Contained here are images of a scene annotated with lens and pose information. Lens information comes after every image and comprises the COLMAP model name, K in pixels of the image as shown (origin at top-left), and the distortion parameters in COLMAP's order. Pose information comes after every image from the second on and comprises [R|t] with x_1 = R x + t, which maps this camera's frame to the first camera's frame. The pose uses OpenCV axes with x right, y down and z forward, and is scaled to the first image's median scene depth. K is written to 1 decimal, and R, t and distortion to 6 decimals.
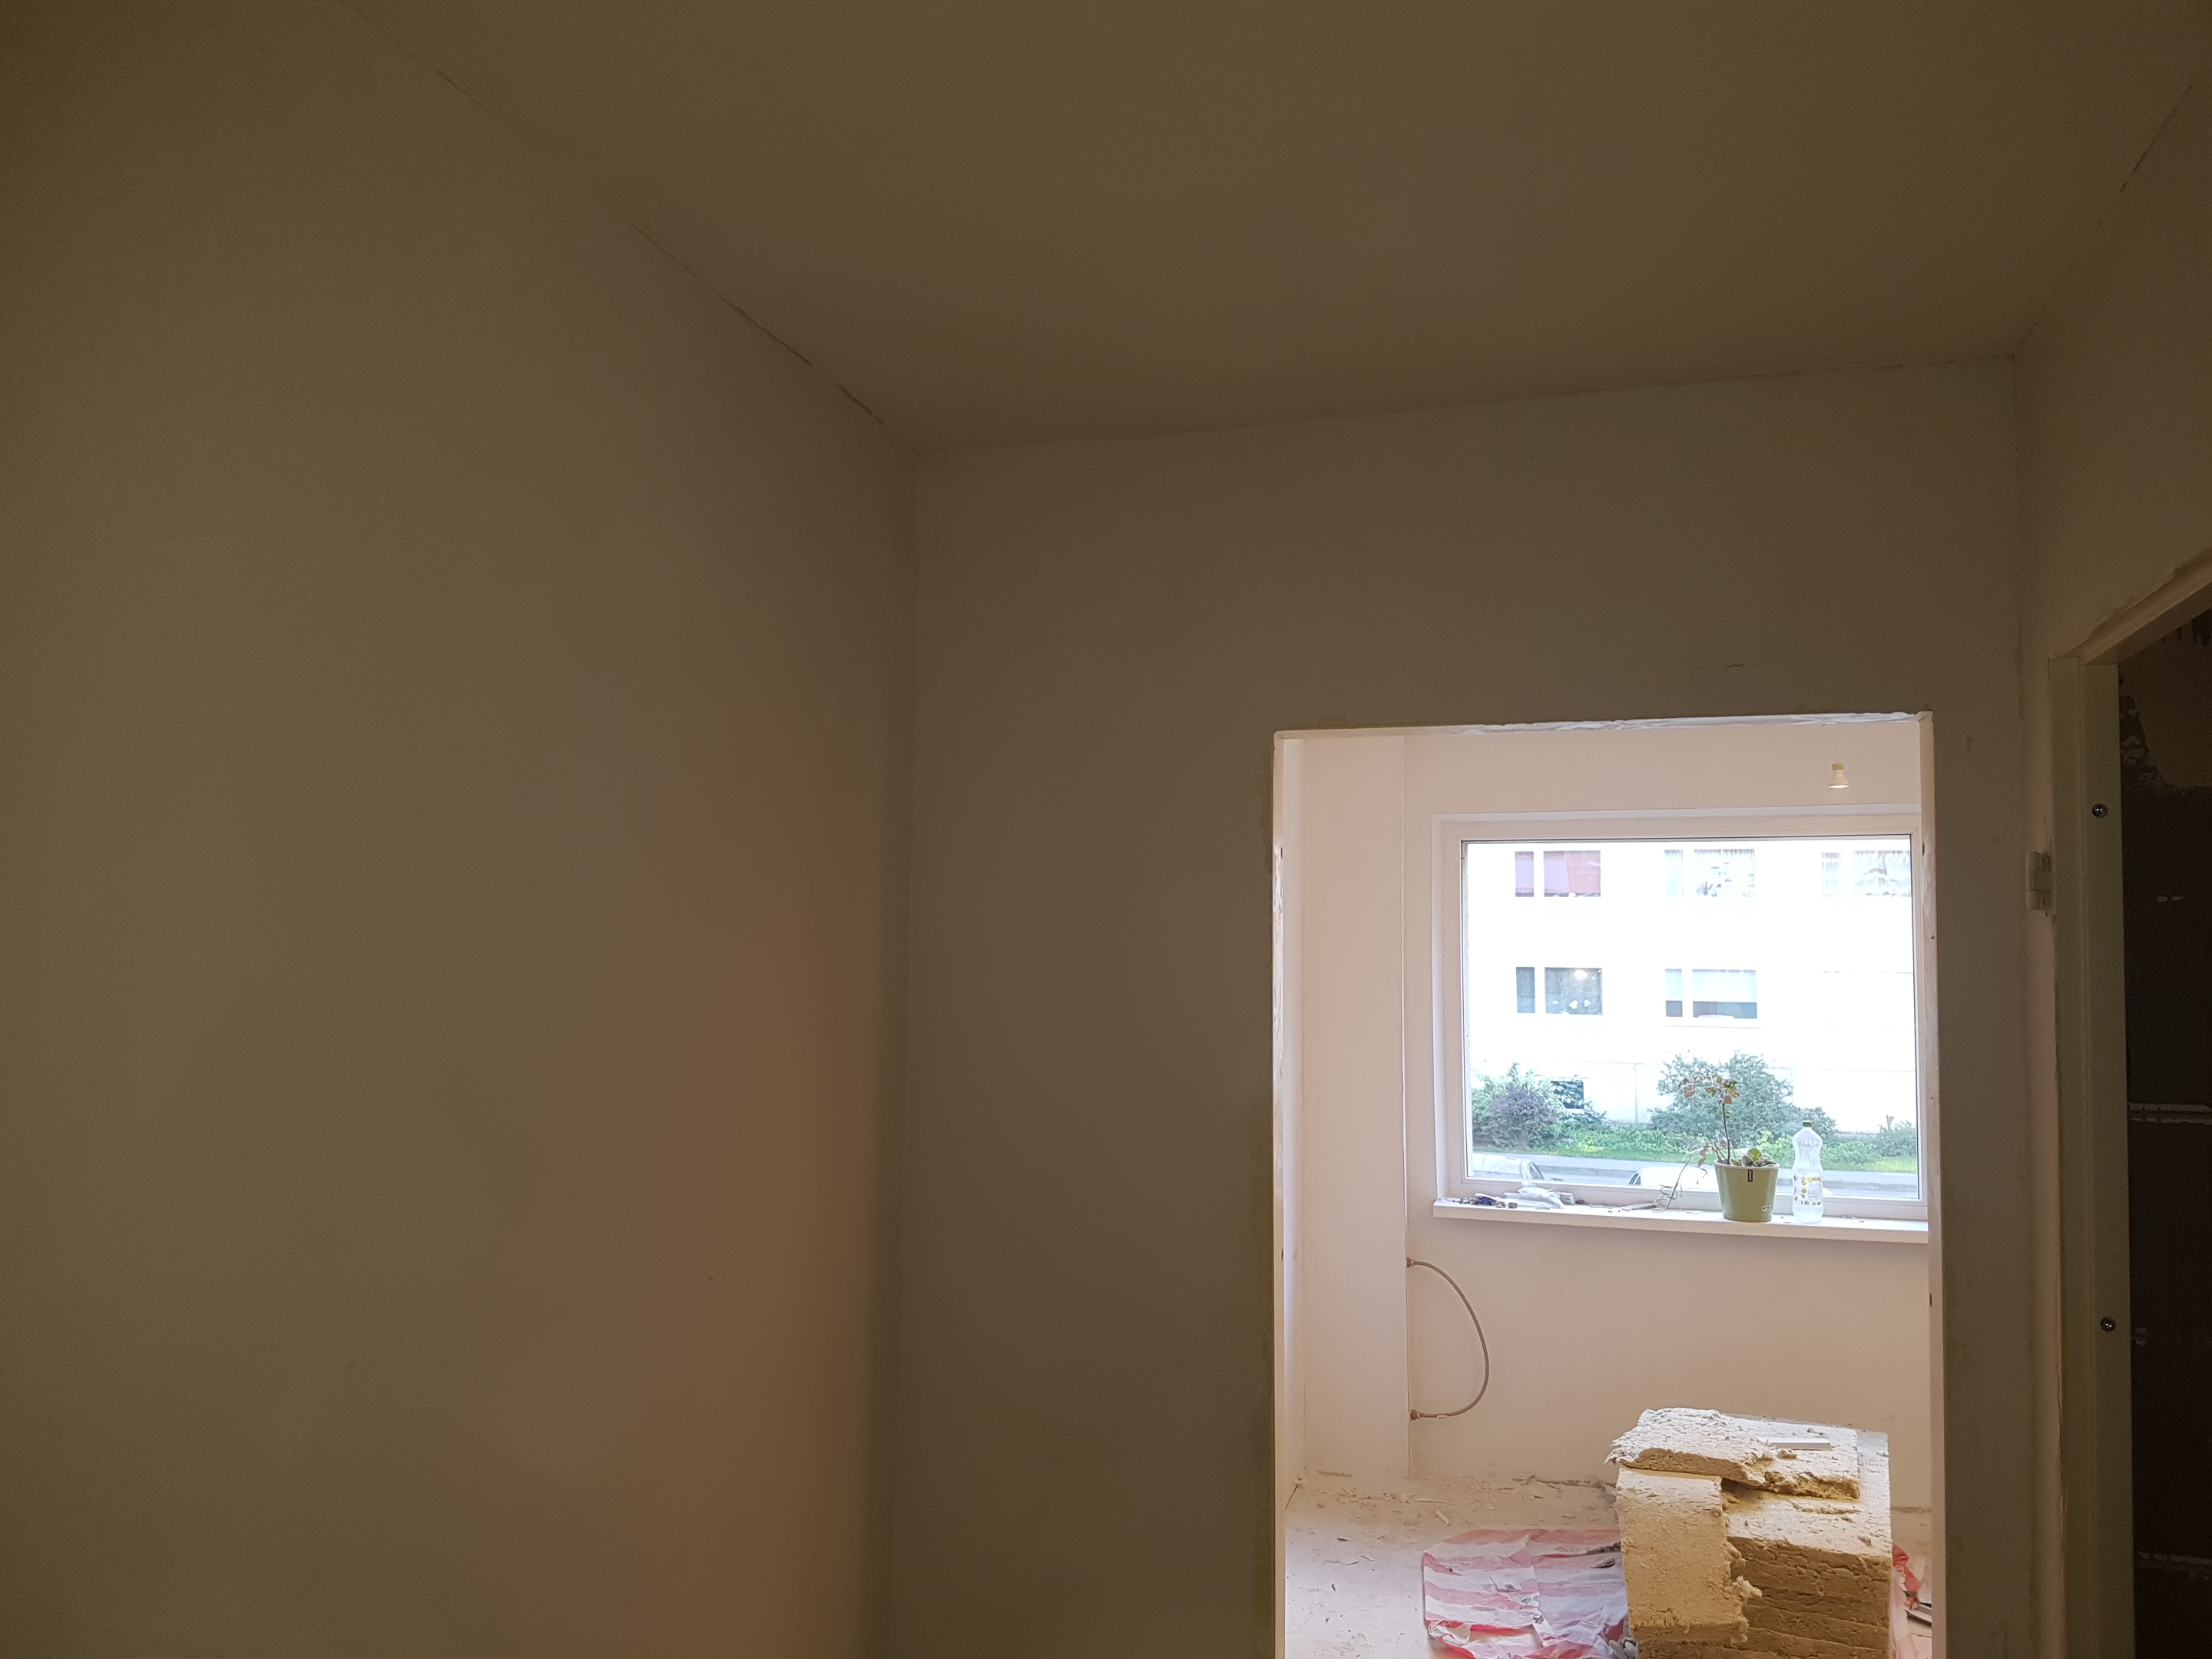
lens RADIAL K [[1683.5, 0, 1096.6], [0, 1683.5, 877.4], [0, 0, 1]] dist [0.234280, -0.428393]
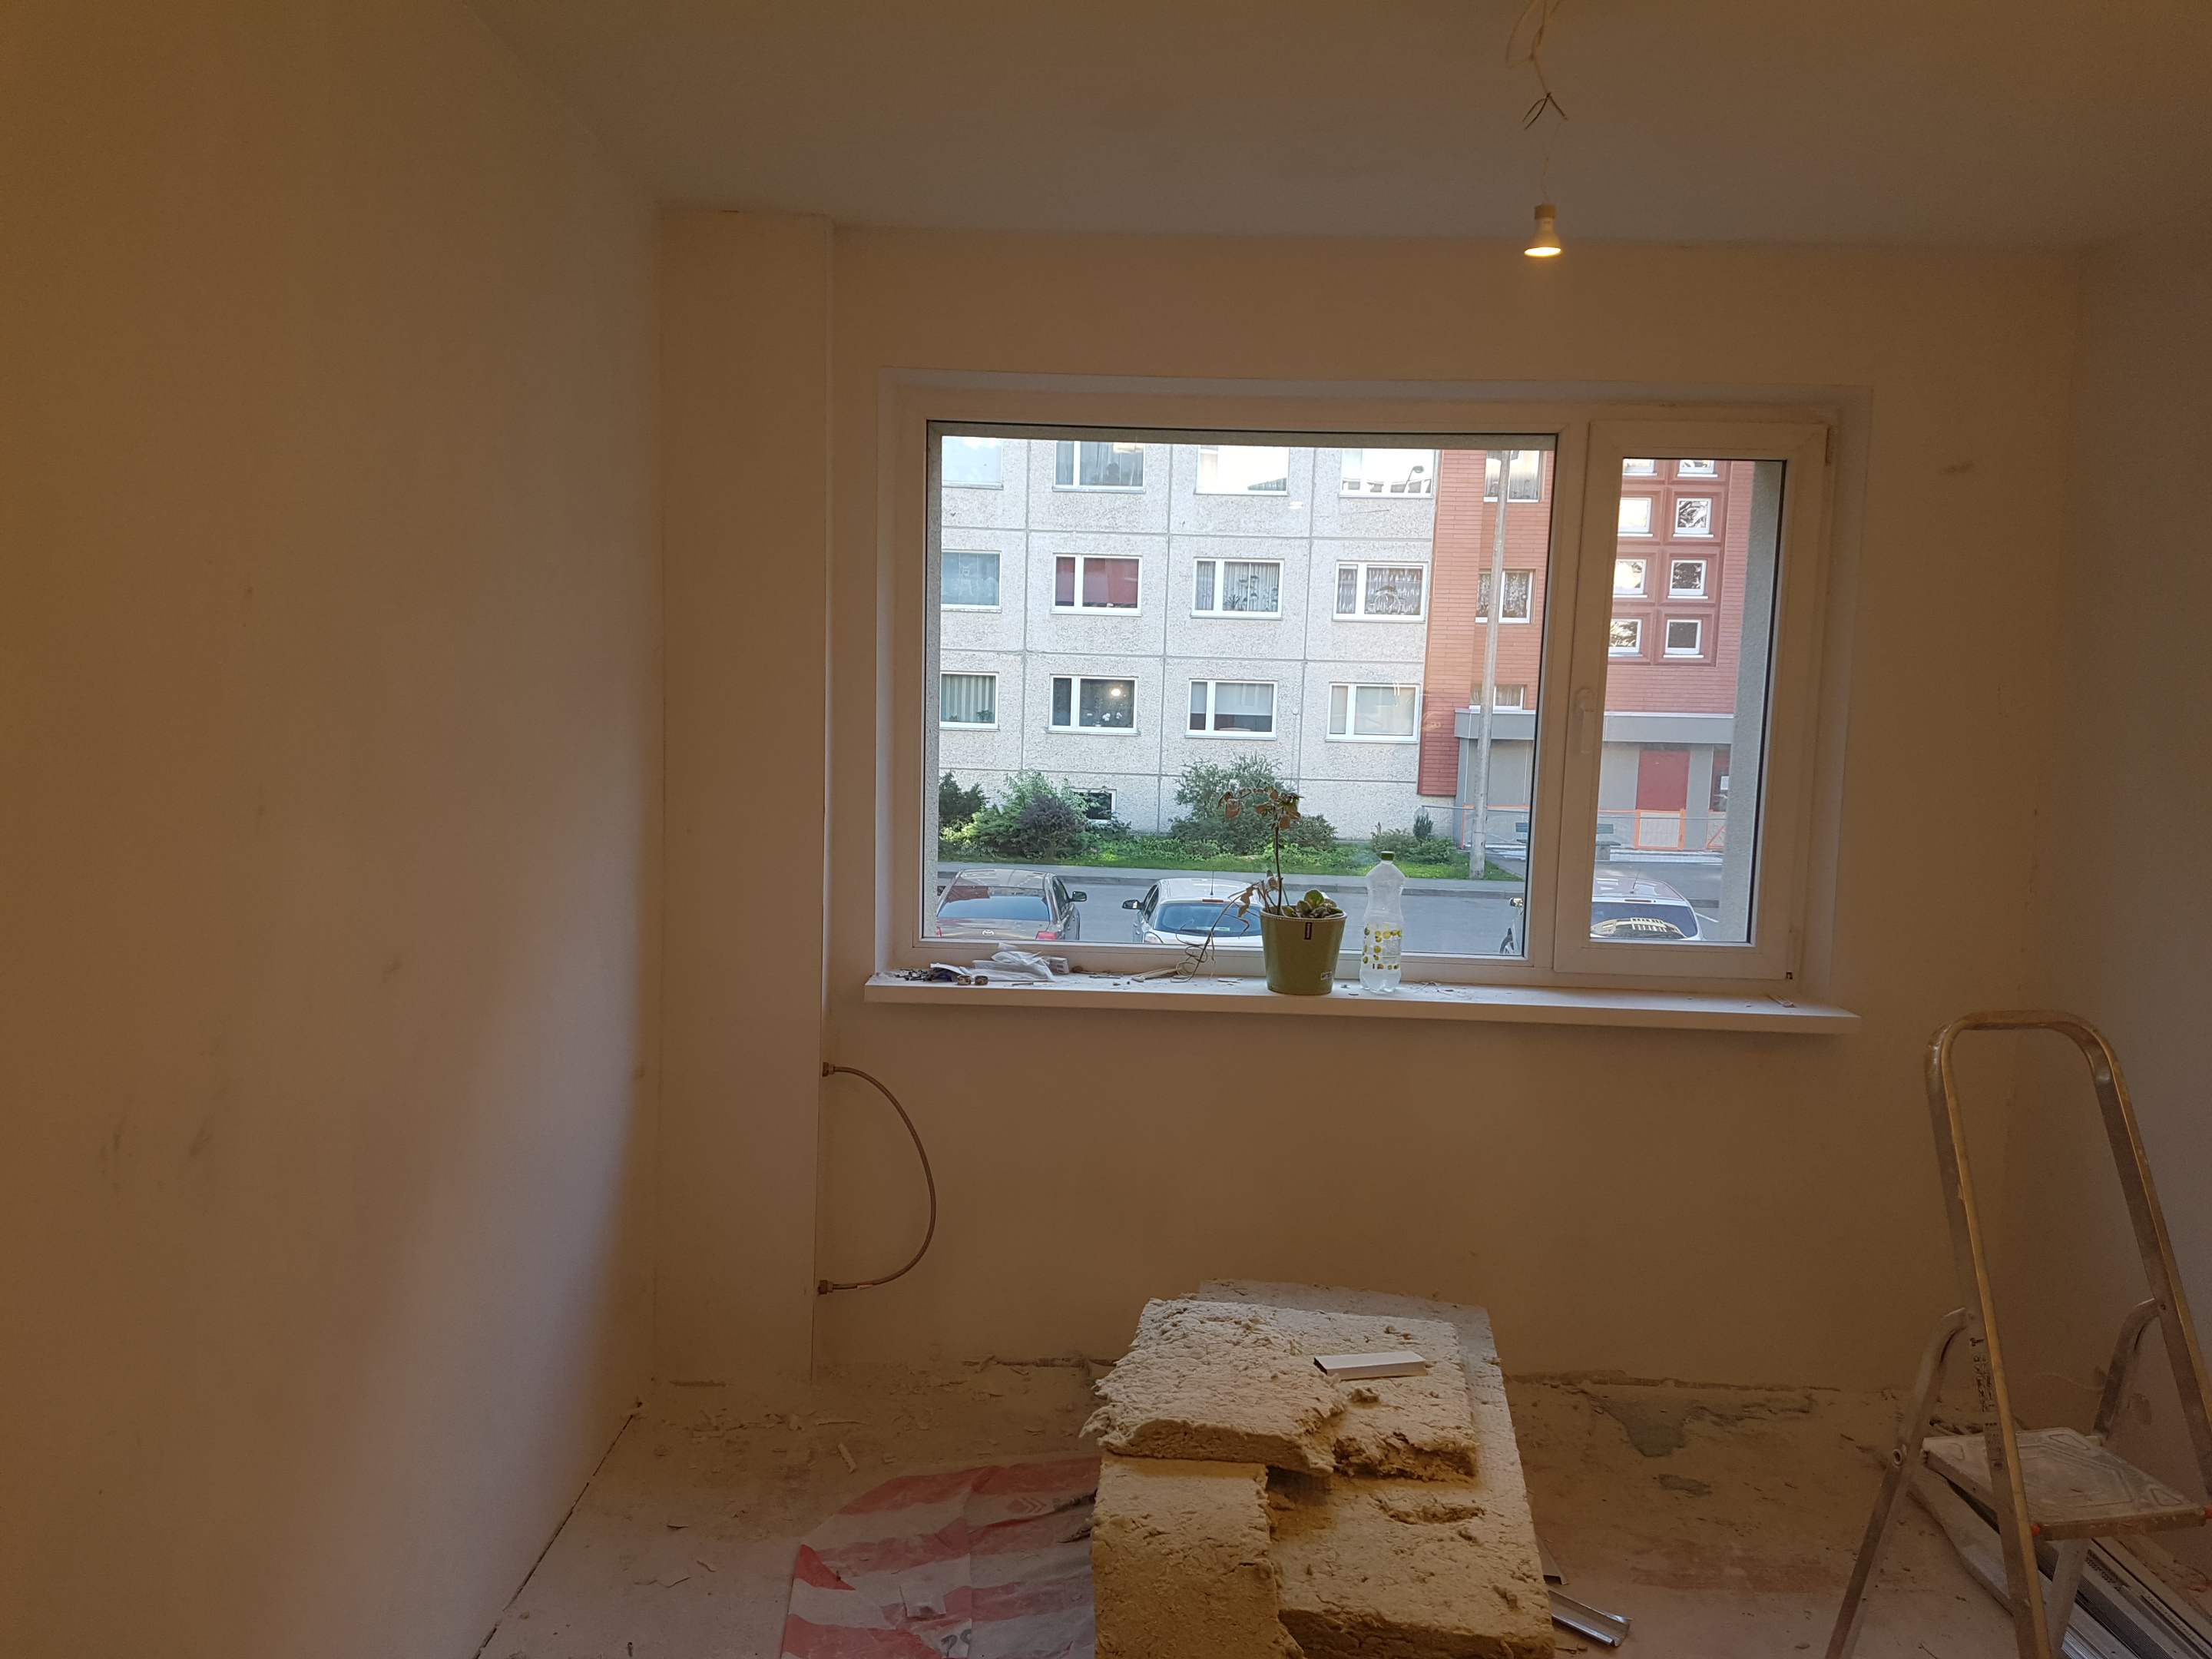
lens RADIAL K [[1683.5, 0, 1096.6], [0, 1683.5, 877.4], [0, 0, 1]] dist [0.234280, -0.428393]
pose [[0.965087, -0.008393, 0.261794, 0.115980], [-0.035993, 0.985756, 0.164286, 0.042188], [-0.259444, -0.167973, 0.951038, 0.373750]]
